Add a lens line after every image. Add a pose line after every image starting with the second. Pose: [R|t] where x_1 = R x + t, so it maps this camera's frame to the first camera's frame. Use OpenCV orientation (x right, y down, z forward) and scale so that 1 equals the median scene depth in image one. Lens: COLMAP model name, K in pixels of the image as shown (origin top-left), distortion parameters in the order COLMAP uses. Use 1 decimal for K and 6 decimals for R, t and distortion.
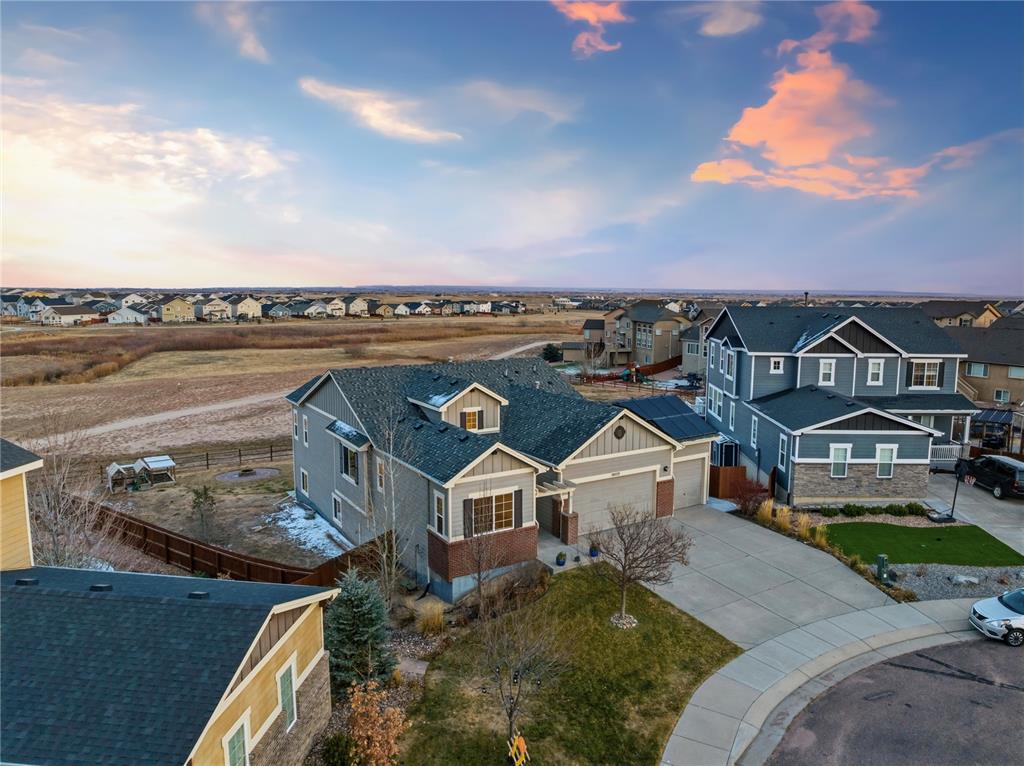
lens RADIAL K [[713.5, 0, 512.0], [0, 713.5, 383.0], [0, 0, 1]] dist [-0.045051, -0.000258]
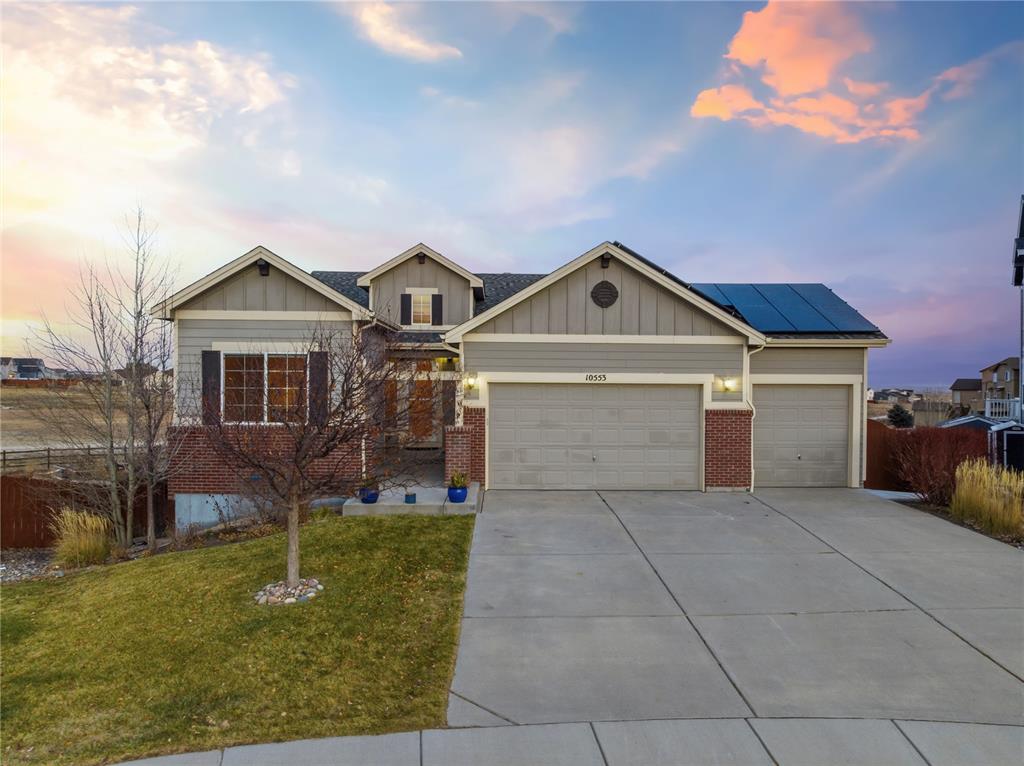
lens RADIAL K [[713.5, 0, 512.0], [0, 713.5, 383.0], [0, 0, 1]] dist [-0.045051, -0.000258]
pose [[0.864666, 0.002591, -0.502341, 0.331699], [-0.070670, 0.990669, -0.116534, 0.185686], [0.497351, 0.136263, 0.856781, 0.510375]]
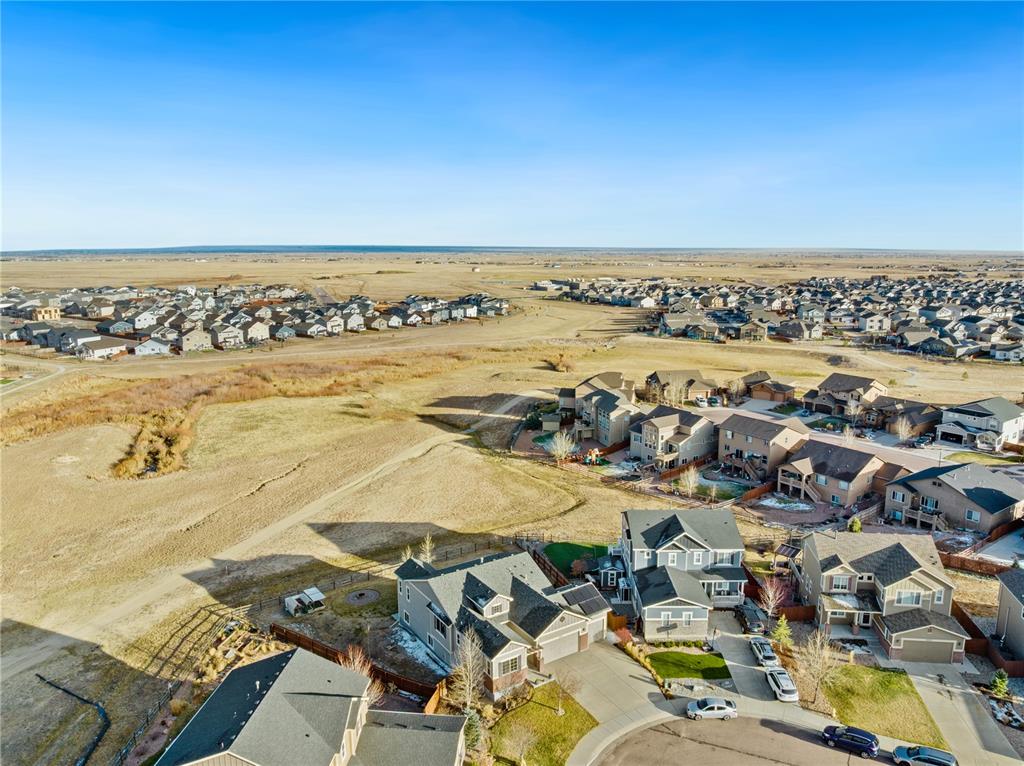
lens RADIAL K [[718.3, 0, 512.0], [0, 718.3, 383.0], [0, 0, 1]] dist [-0.056498, -0.000183]
pose [[0.999644, -0.012716, 0.023459, -0.052809], [0.011594, 0.998811, 0.047356, -0.761286], [-0.024033, -0.047068, 0.998603, -1.195461]]
